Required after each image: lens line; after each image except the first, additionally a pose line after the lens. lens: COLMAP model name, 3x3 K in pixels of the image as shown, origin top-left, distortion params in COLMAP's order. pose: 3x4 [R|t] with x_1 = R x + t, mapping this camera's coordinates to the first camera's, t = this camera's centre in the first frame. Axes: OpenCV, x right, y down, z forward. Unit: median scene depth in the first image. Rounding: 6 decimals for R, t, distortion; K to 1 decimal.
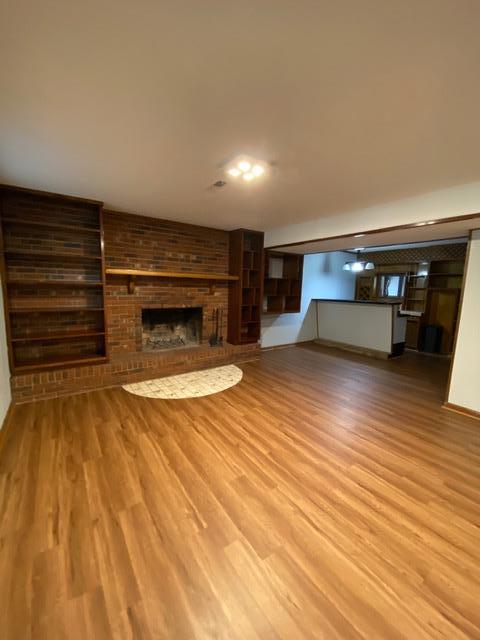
lens RADIAL K [[259.4, 0, 241.9], [0, 259.4, 319.8], [0, 0, 1]] dist [0.026763, -0.020322]
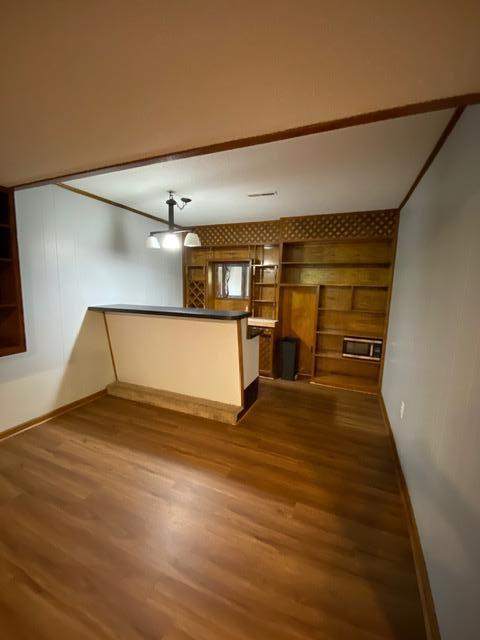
lens RADIAL K [[259.4, 0, 241.9], [0, 259.4, 319.8], [0, 0, 1]] dist [0.026763, -0.020322]
pose [[0.845578, -0.076504, 0.528342, 0.357371], [0.066712, 0.997063, 0.037607, -0.080942], [-0.529668, 0.003447, 0.848198, 0.642223]]
